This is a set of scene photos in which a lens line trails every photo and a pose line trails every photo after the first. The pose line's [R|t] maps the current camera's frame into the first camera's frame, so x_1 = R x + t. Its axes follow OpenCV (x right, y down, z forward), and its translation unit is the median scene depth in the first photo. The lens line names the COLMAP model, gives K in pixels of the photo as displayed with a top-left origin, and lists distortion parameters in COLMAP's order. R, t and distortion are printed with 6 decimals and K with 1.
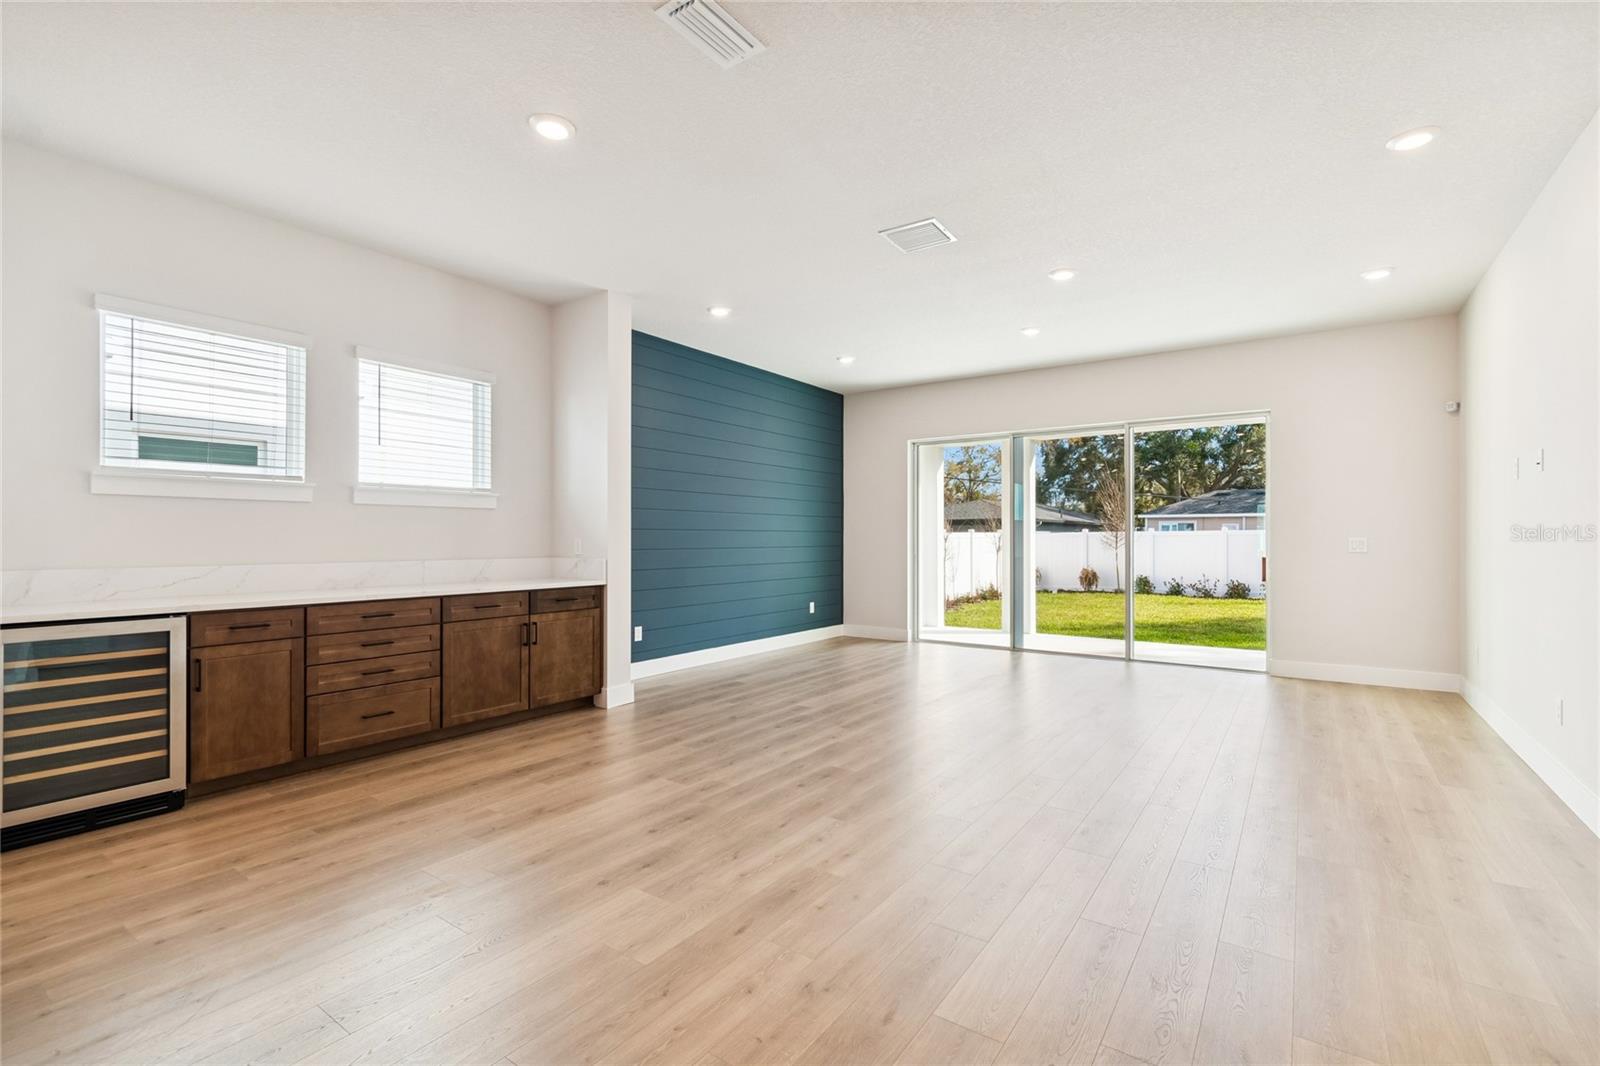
lens RADIAL K [[707.0, 0, 813.2], [0, 707.0, 536.7], [0, 0, 1]] dist [0.005949, -0.002561]
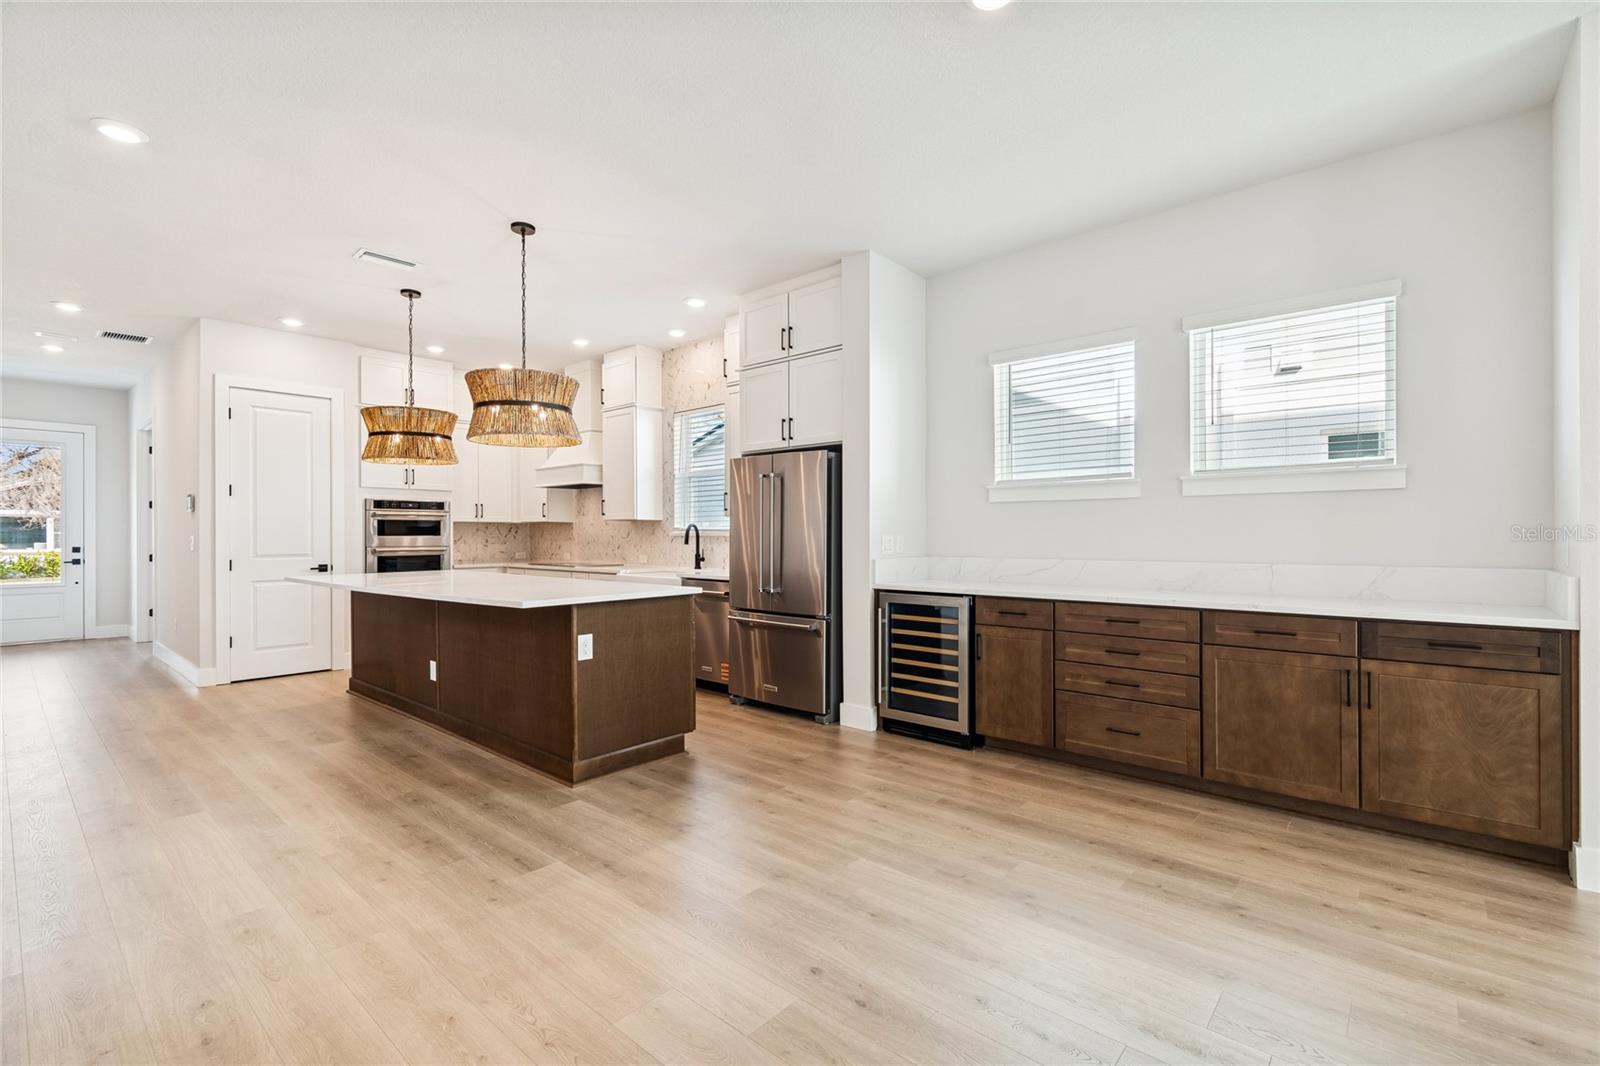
lens RADIAL K [[707.0, 0, 810.9], [0, 707.0, 535.8], [0, 0, 1]] dist [0.005949, -0.002561]
pose [[-0.103277, 0.002155, -0.994650, 0.170153], [0.004388, 0.999989, 0.001711, -0.000129], [0.994643, -0.004188, -0.103285, 0.372654]]
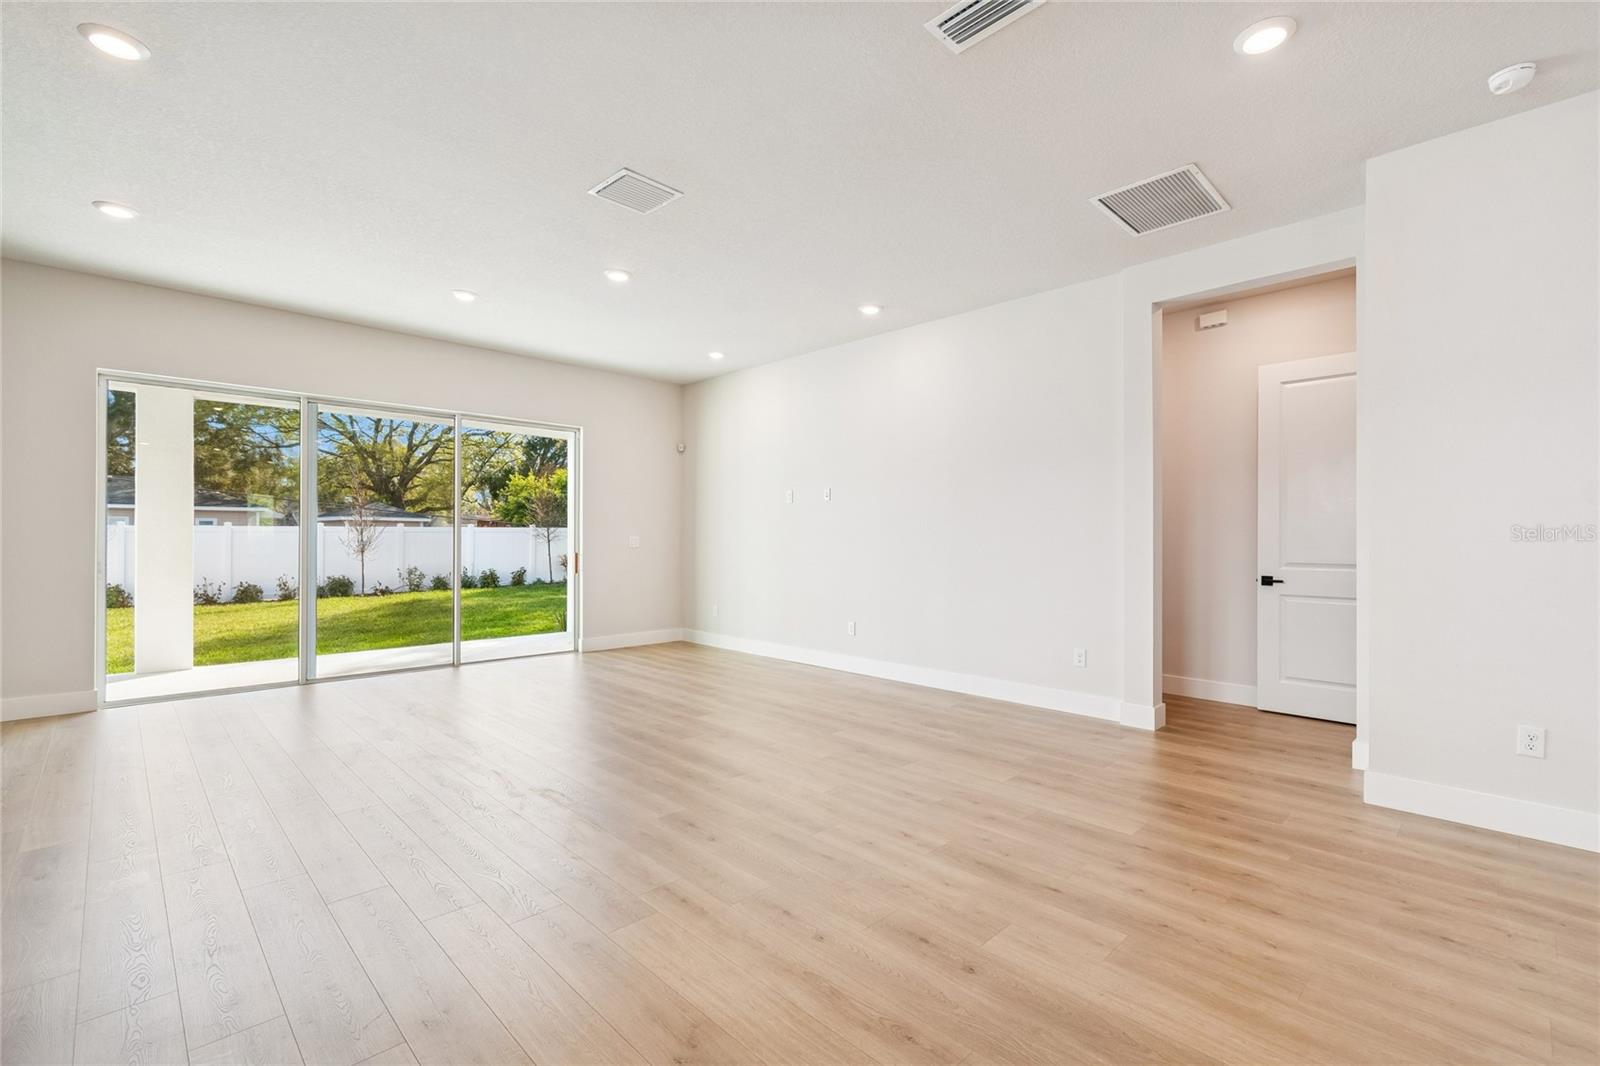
lens RADIAL K [[707.0, 0, 811.5], [0, 707.0, 538.5], [0, 0, 1]] dist [0.005949, -0.002561]
pose [[0.181172, 0.000550, 0.983451, -0.385384], [-0.007443, 0.999972, 0.000812, 0.001192], [-0.983423, -0.007467, 0.181171, 0.357316]]
